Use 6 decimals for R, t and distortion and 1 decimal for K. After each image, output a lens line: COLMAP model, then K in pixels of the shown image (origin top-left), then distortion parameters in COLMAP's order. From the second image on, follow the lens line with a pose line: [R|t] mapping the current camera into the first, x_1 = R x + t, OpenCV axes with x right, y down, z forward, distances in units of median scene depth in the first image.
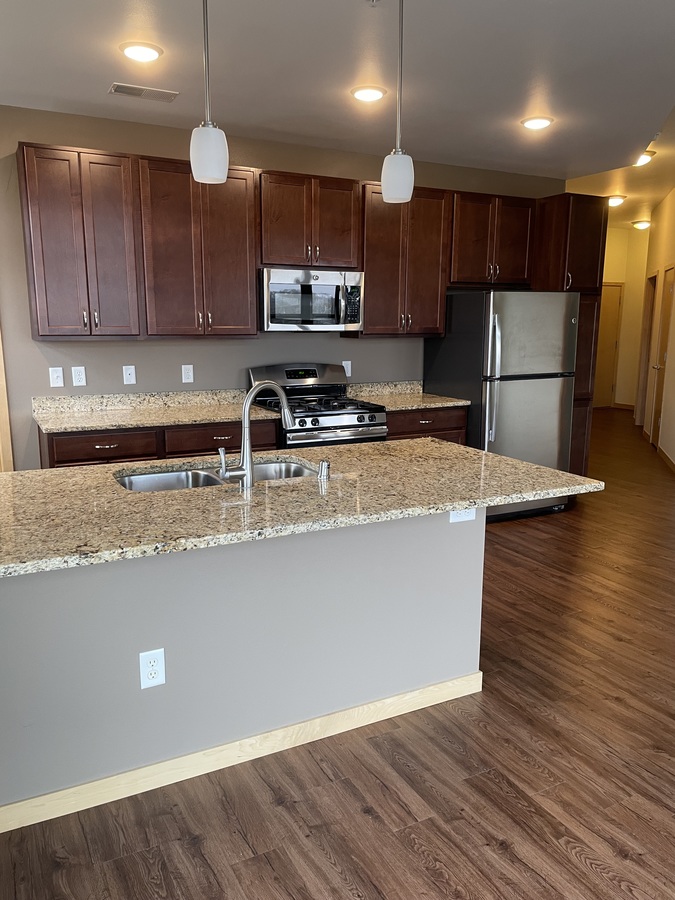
lens RADIAL K [[680.8, 0, 322.3], [0, 680.8, 450.0], [0, 0, 1]] dist [0.062821, -0.087021]
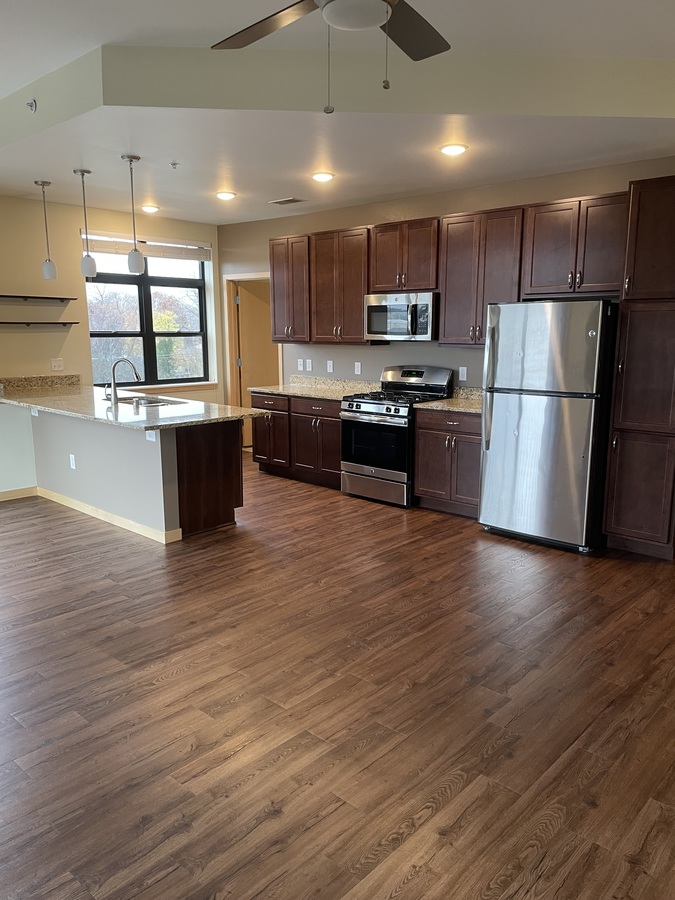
lens RADIAL K [[679.7, 0, 337.5], [0, 679.7, 450.0], [0, 0, 1]] dist [0.015624, -0.001113]
pose [[0.344862, 0.162404, -0.924497, 1.210747], [-0.175778, 0.978668, 0.106351, -0.090254], [0.922048, 0.125829, 0.366053, 0.463099]]
